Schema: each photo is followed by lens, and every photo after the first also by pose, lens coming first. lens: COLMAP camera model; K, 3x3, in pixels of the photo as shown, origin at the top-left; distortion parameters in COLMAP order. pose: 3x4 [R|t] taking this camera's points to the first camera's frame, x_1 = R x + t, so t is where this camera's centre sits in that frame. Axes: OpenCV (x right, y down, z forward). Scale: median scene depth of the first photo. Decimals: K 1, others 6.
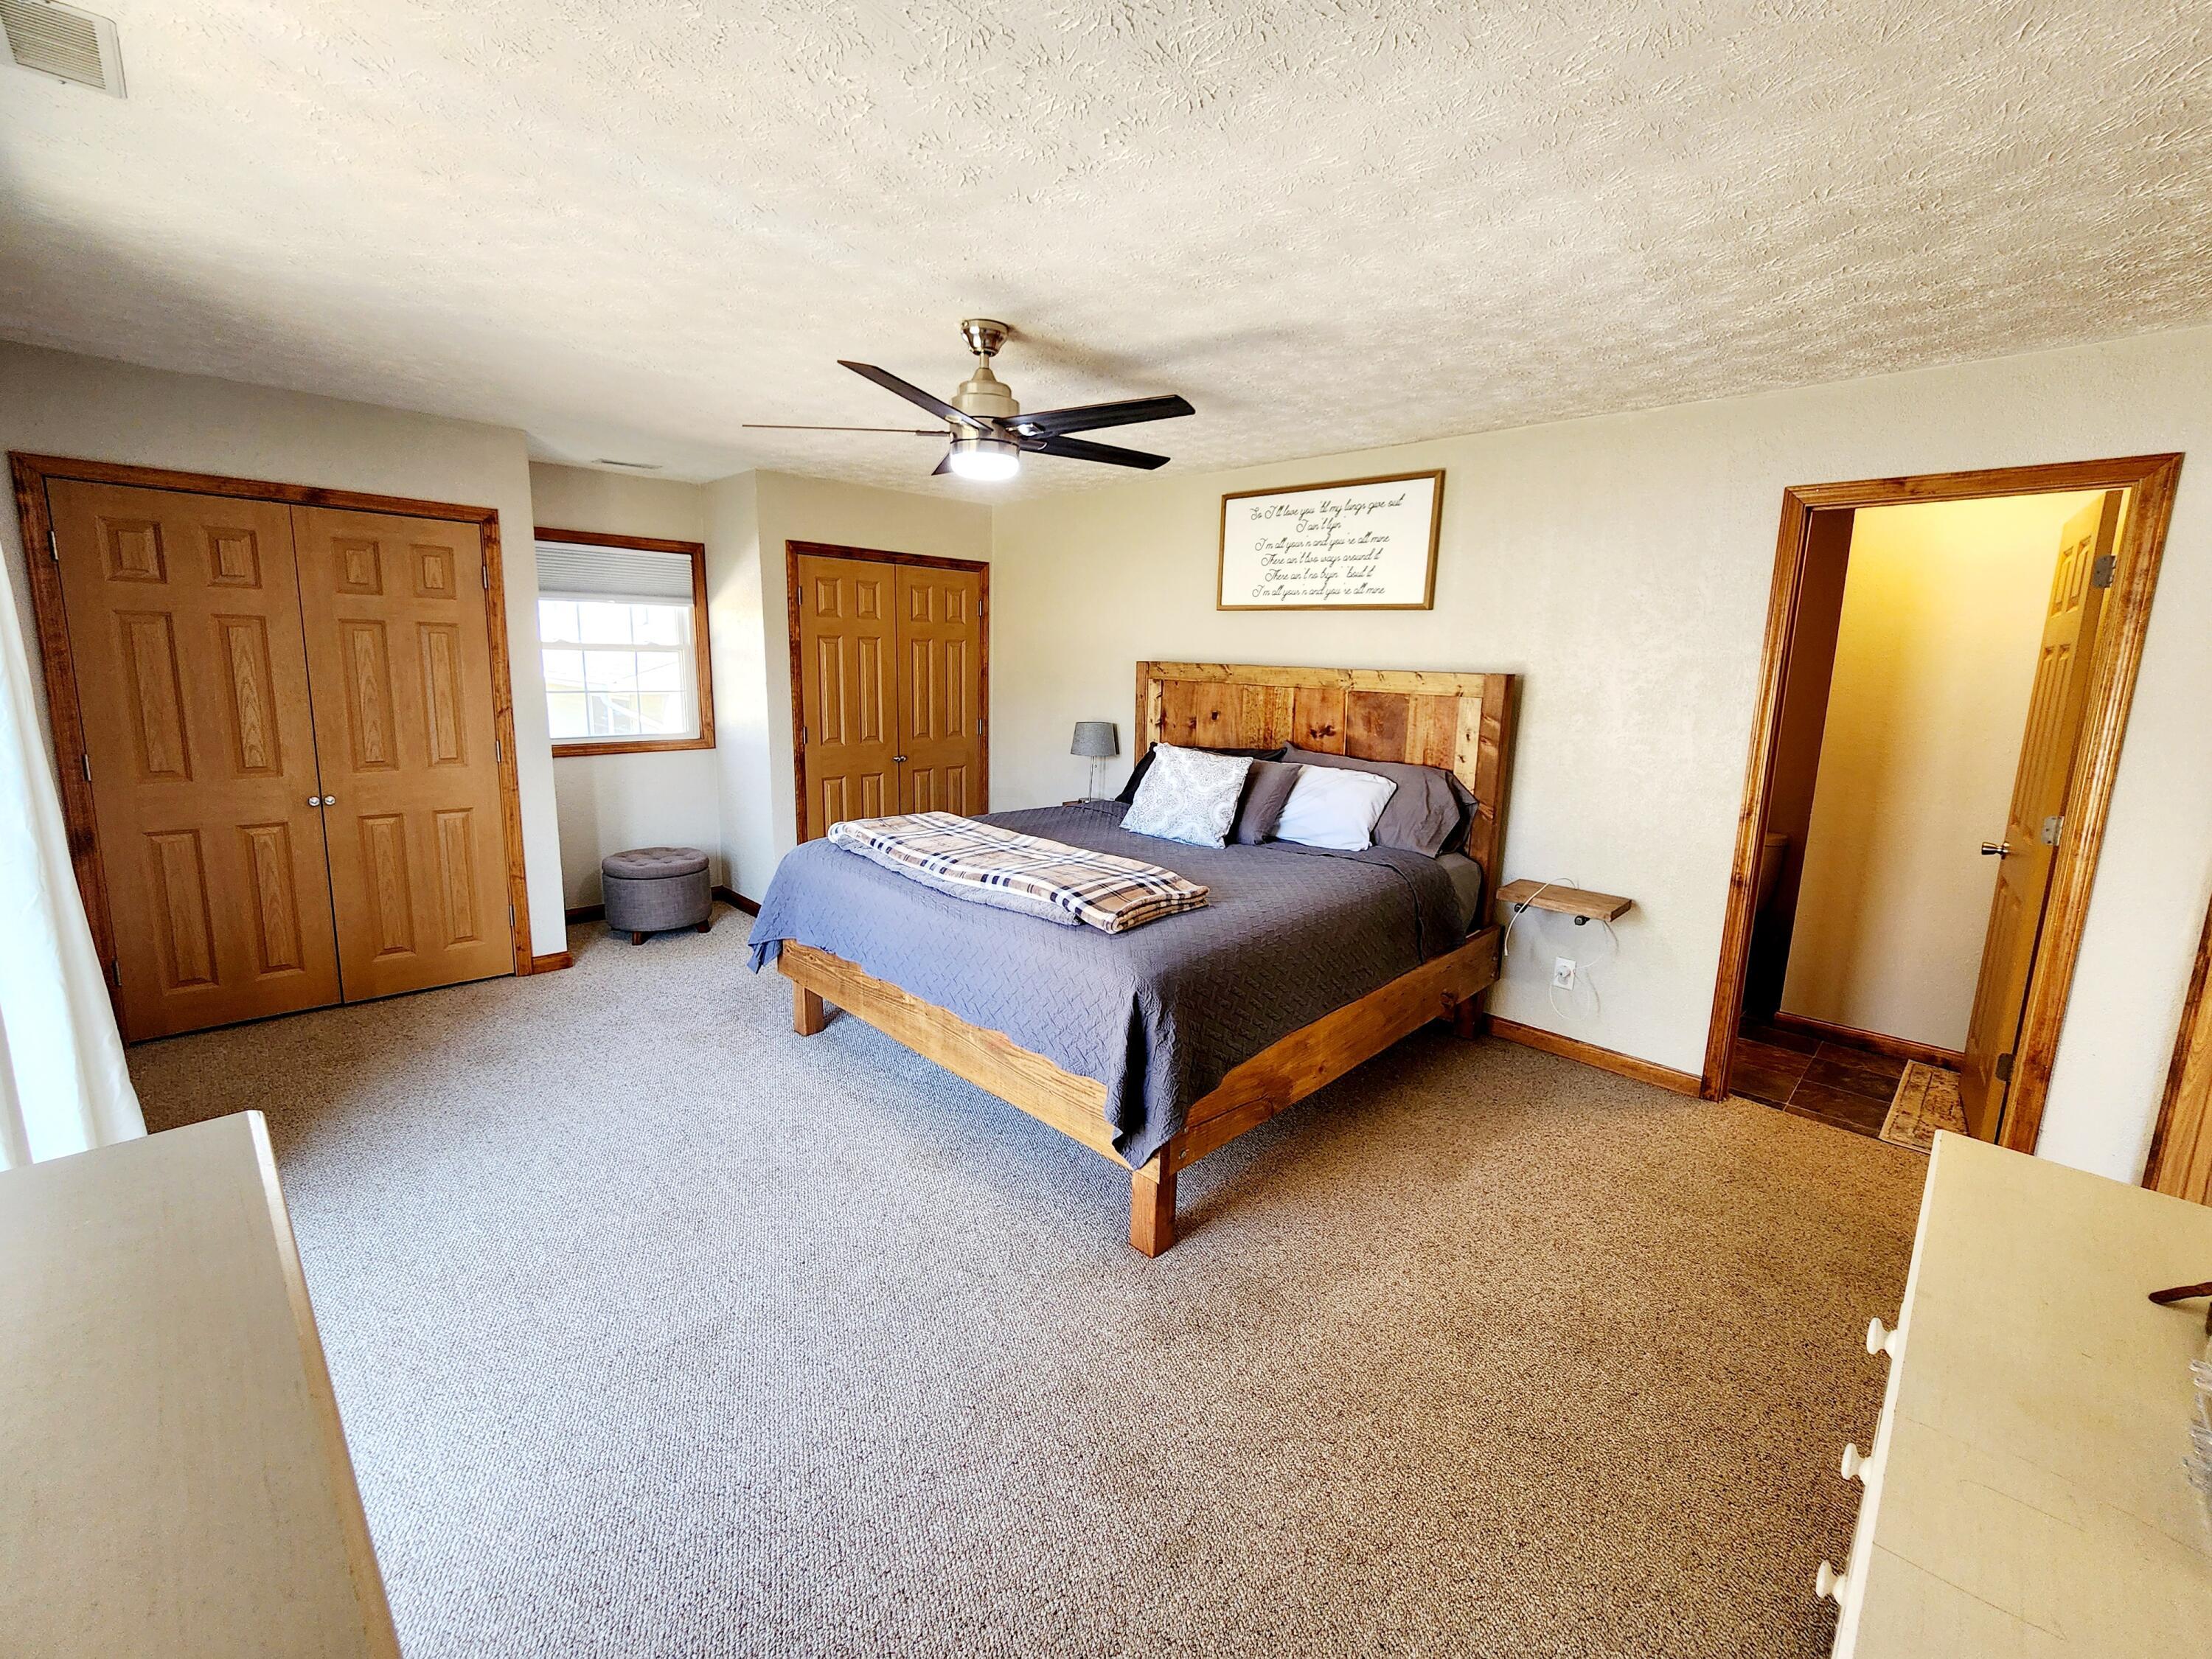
lens RADIAL K [[914.2, 0, 1106.2], [0, 914.2, 821.6], [0, 0, 1]] dist [-0.004890, 0.001889]
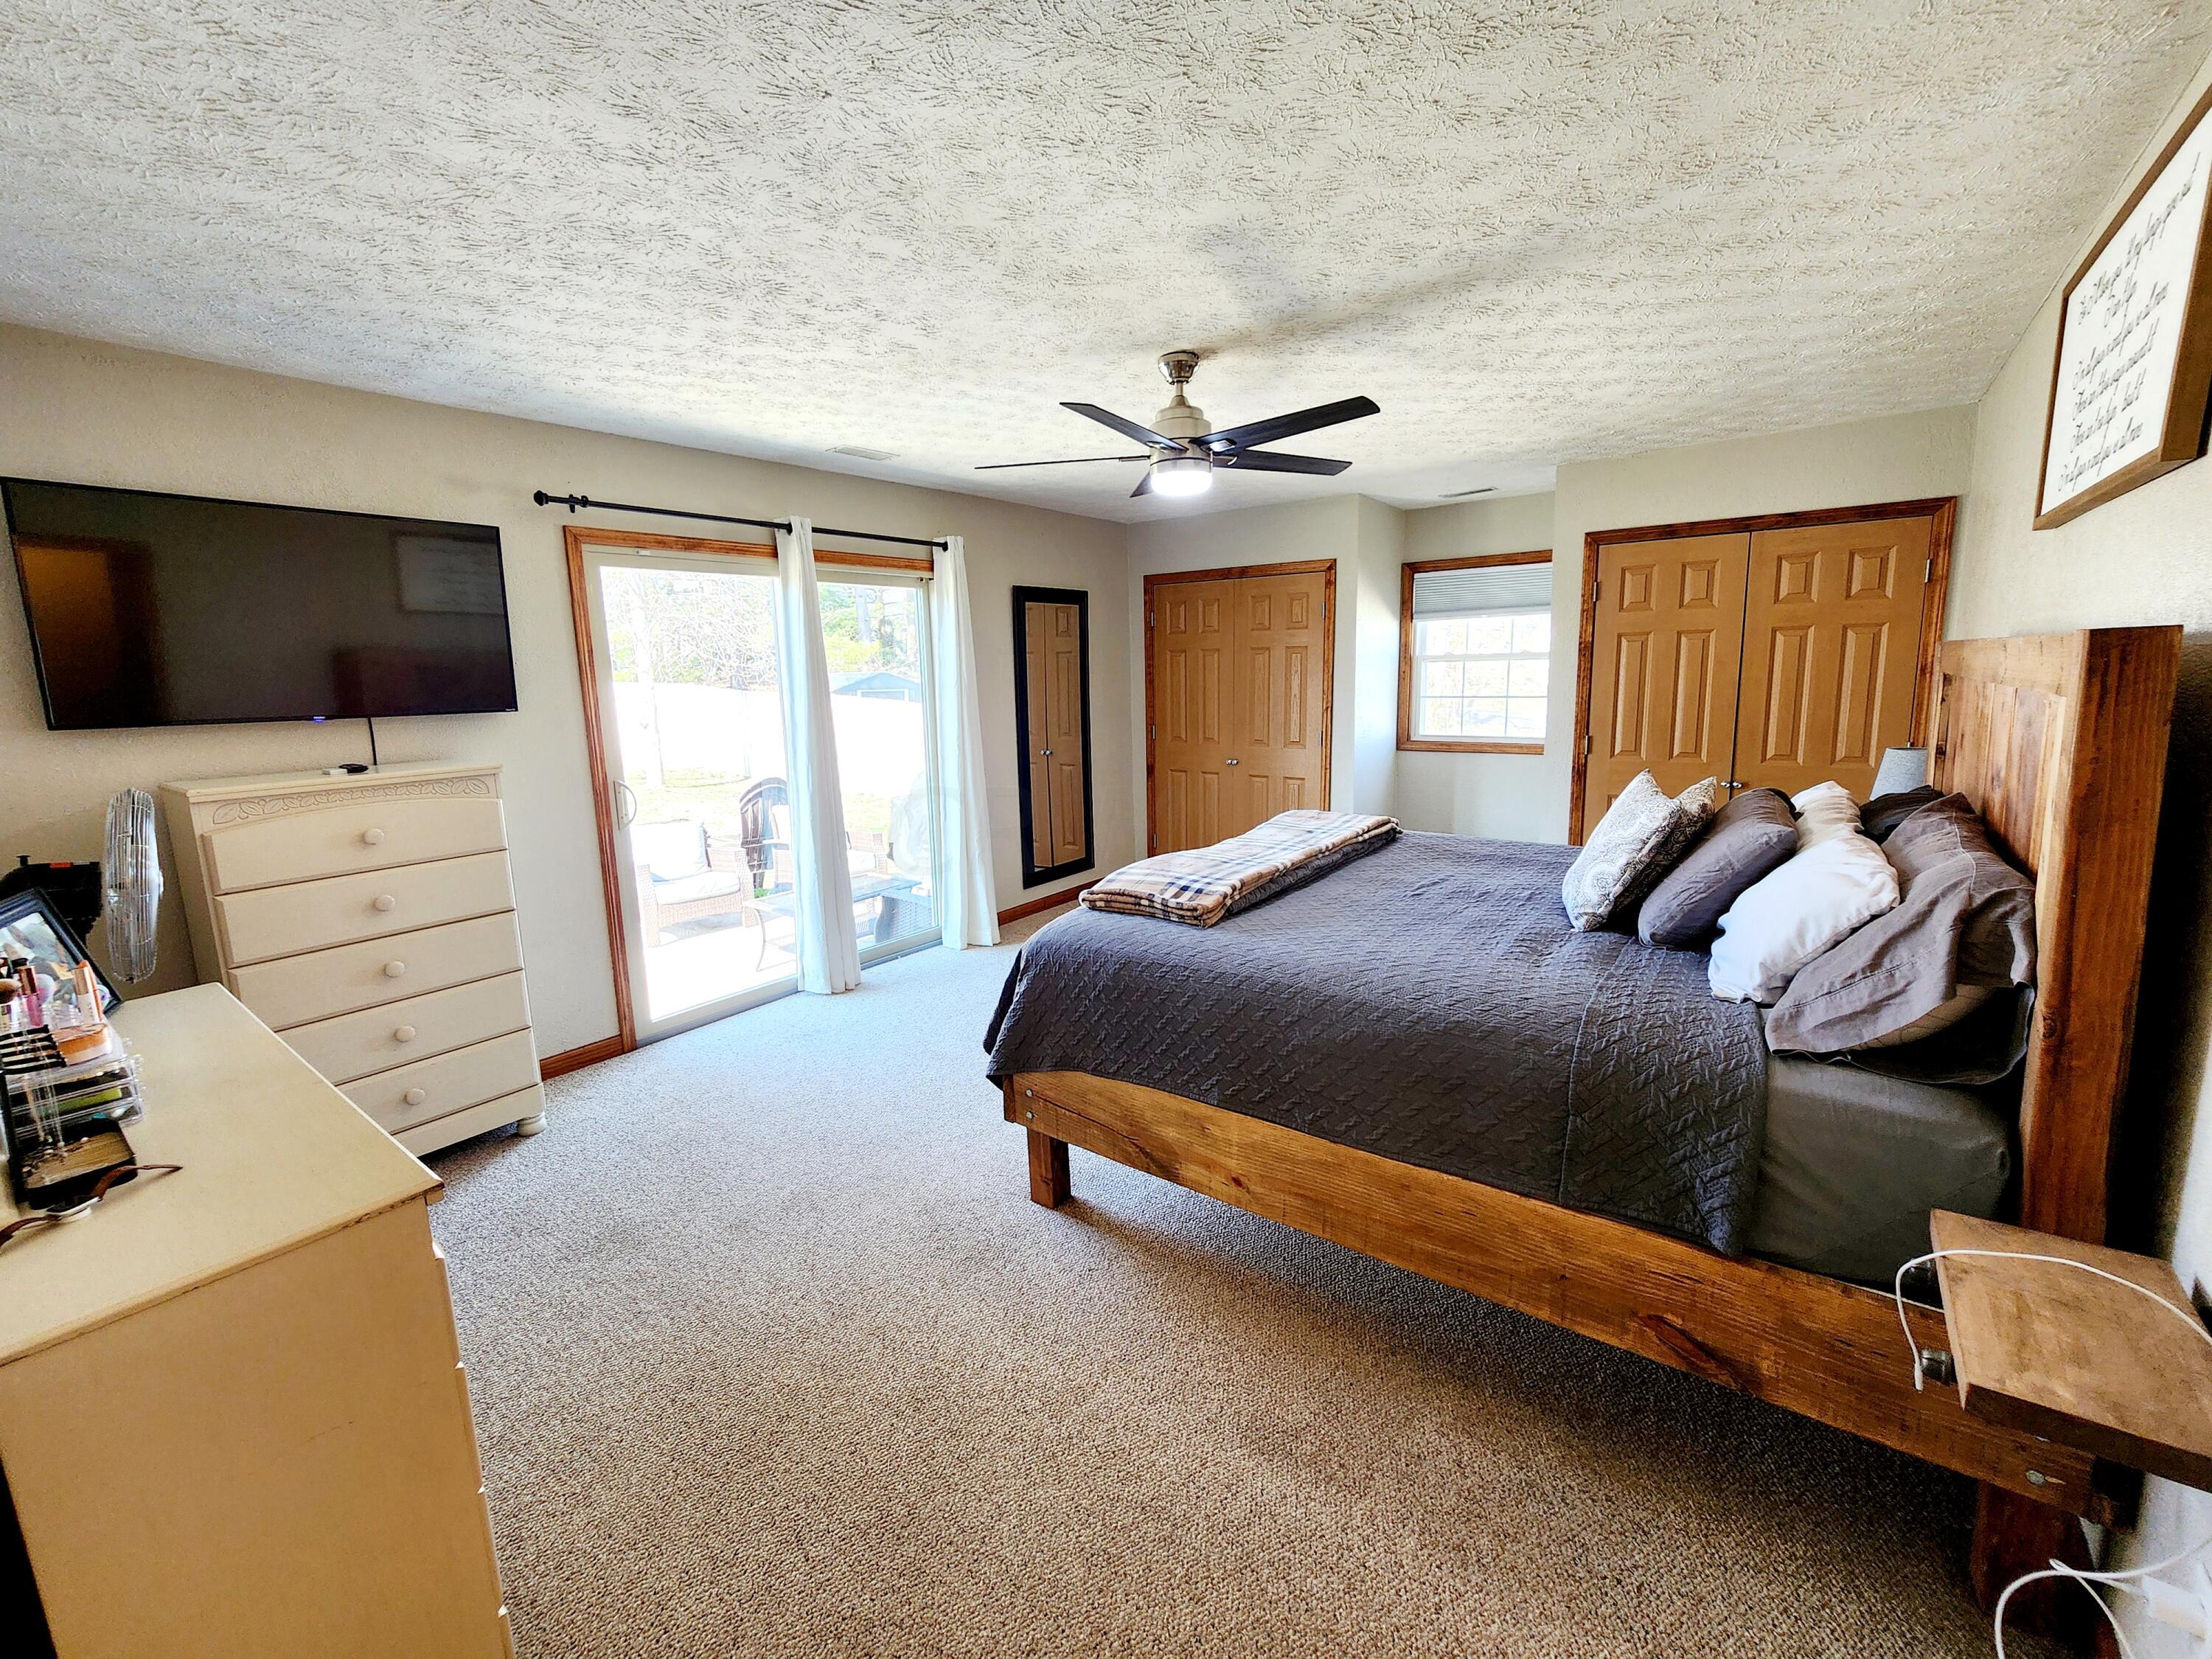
lens RADIAL K [[914.2, 0, 1112.0], [0, 914.2, 818.0], [0, 0, 1]] dist [-0.004890, 0.001889]
pose [[0.127781, 0.129511, -0.983310, 0.679607], [-0.151580, 0.982340, 0.109686, -0.067031], [0.980151, 0.135034, 0.145156, 0.549634]]
